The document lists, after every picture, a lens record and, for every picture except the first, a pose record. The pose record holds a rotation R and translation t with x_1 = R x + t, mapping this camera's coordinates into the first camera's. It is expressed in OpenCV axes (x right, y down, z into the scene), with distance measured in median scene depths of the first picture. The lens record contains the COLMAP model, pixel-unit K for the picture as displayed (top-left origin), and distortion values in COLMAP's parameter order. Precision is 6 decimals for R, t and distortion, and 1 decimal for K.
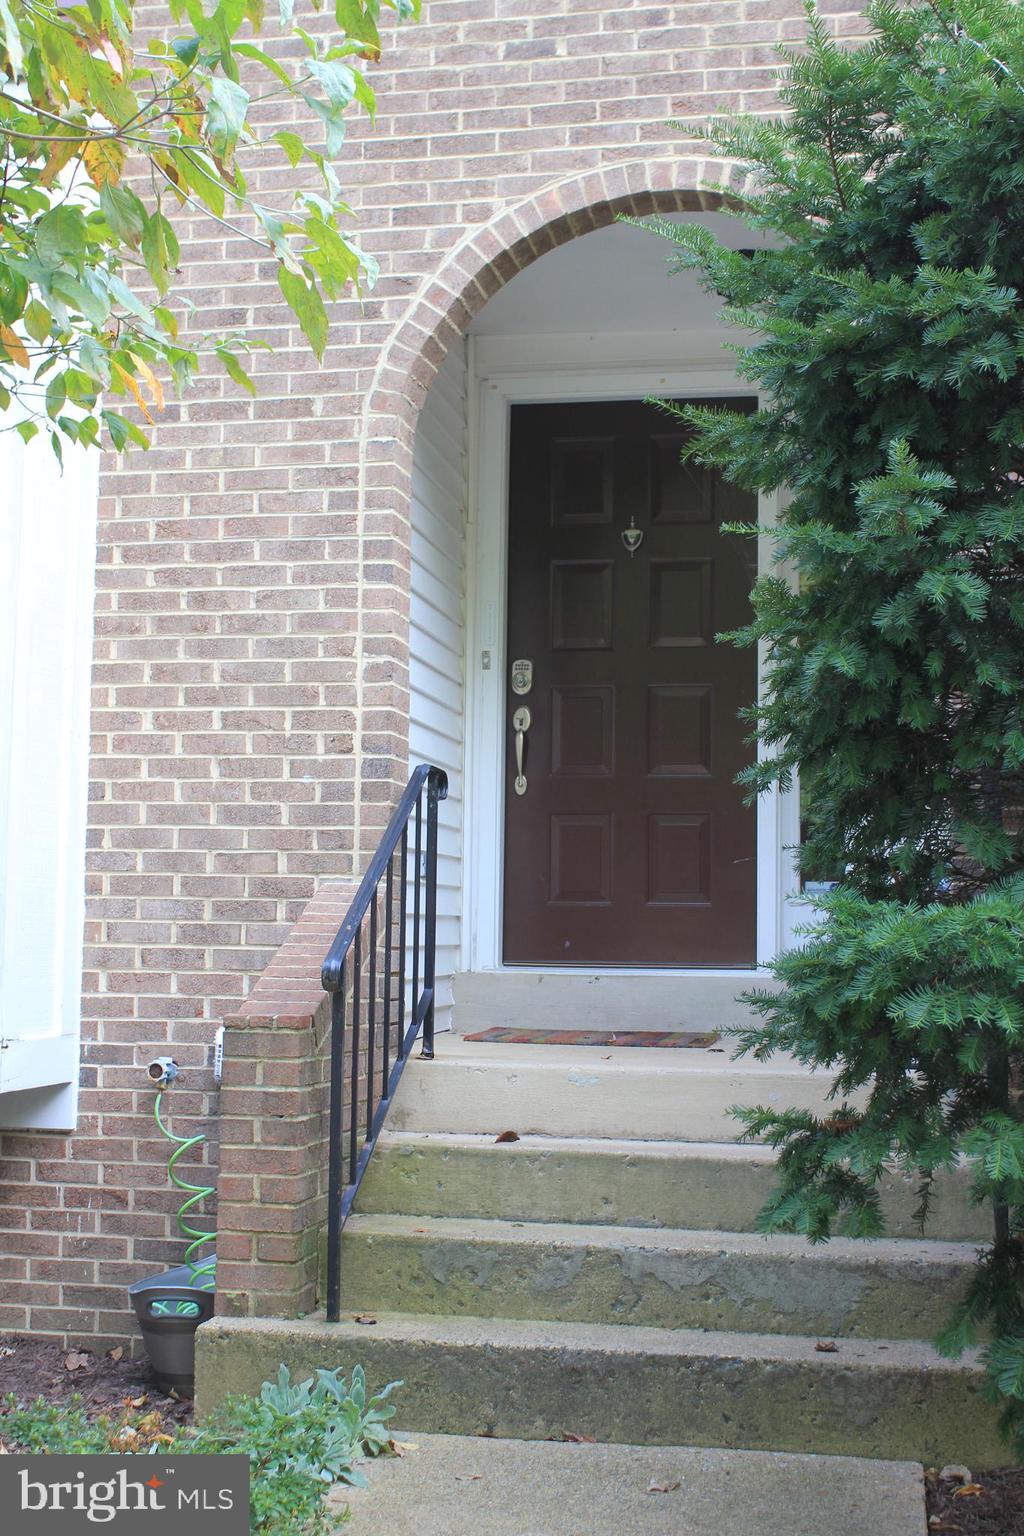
lens RADIAL K [[2063.6, 0, 509.6], [0, 2063.6, 765.4], [0, 0, 1]] dist [-0.059373, 0.000000]
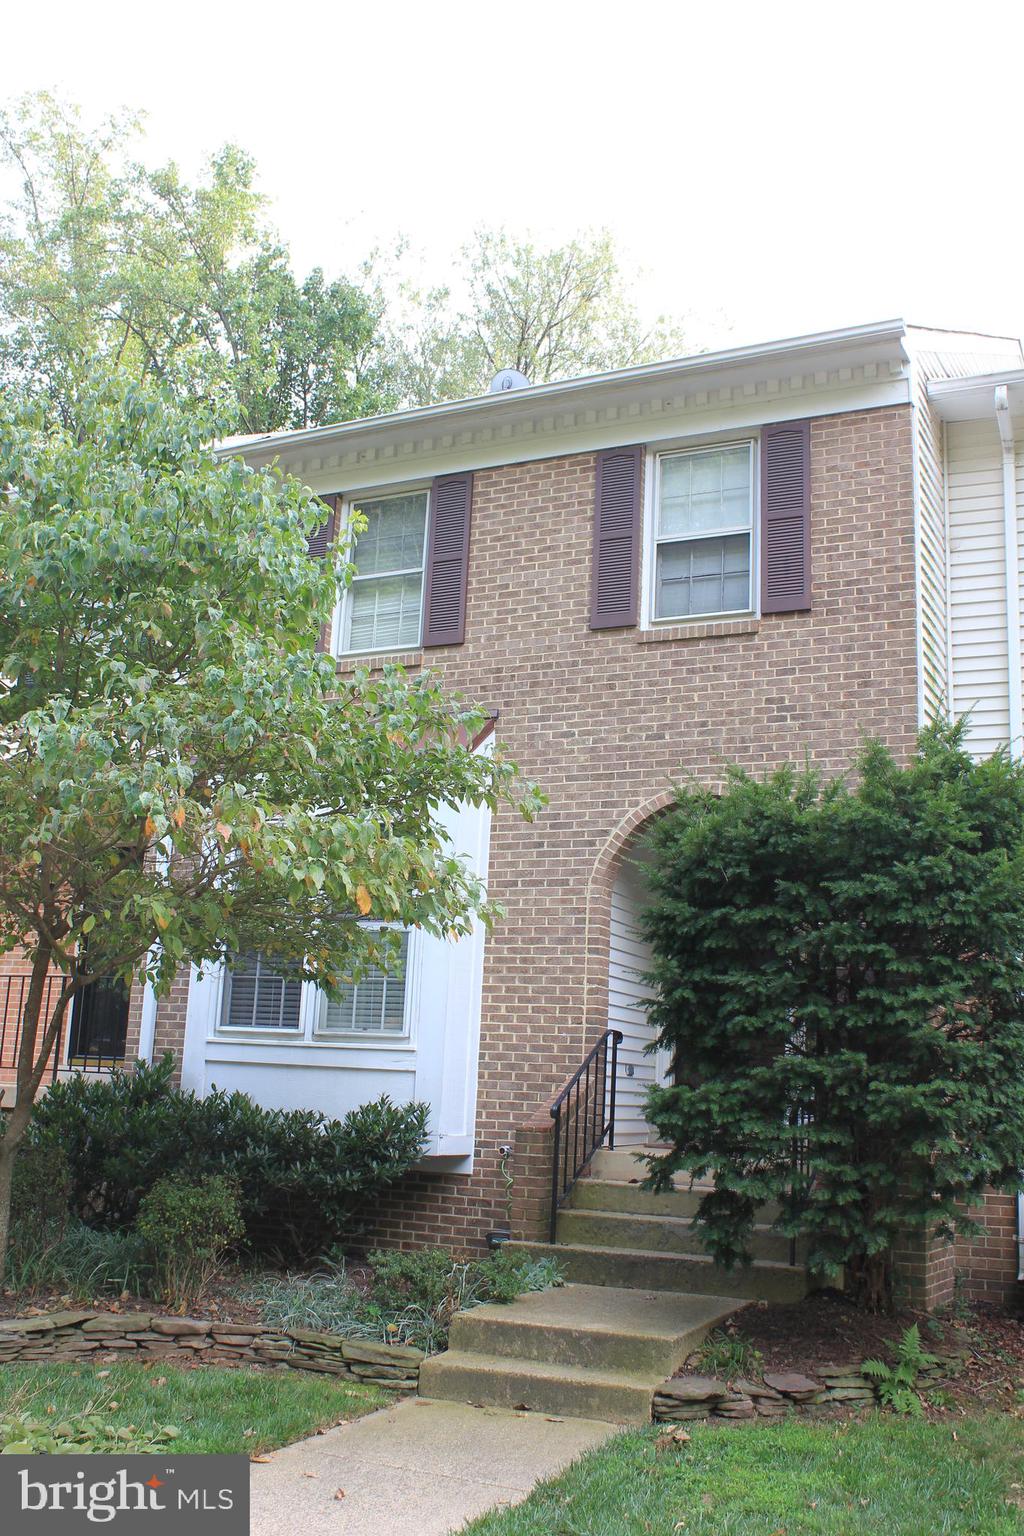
lens RADIAL K [[1566.4, 0, 511.2], [0, 1566.4, 768.7], [0, 0, 1]] dist [-0.128228, 0.000000]
pose [[0.966059, -0.023012, -0.257295, 0.326235], [-0.011058, 0.991427, -0.130192, -0.064397], [0.258085, 0.128618, 0.957523, -0.840995]]
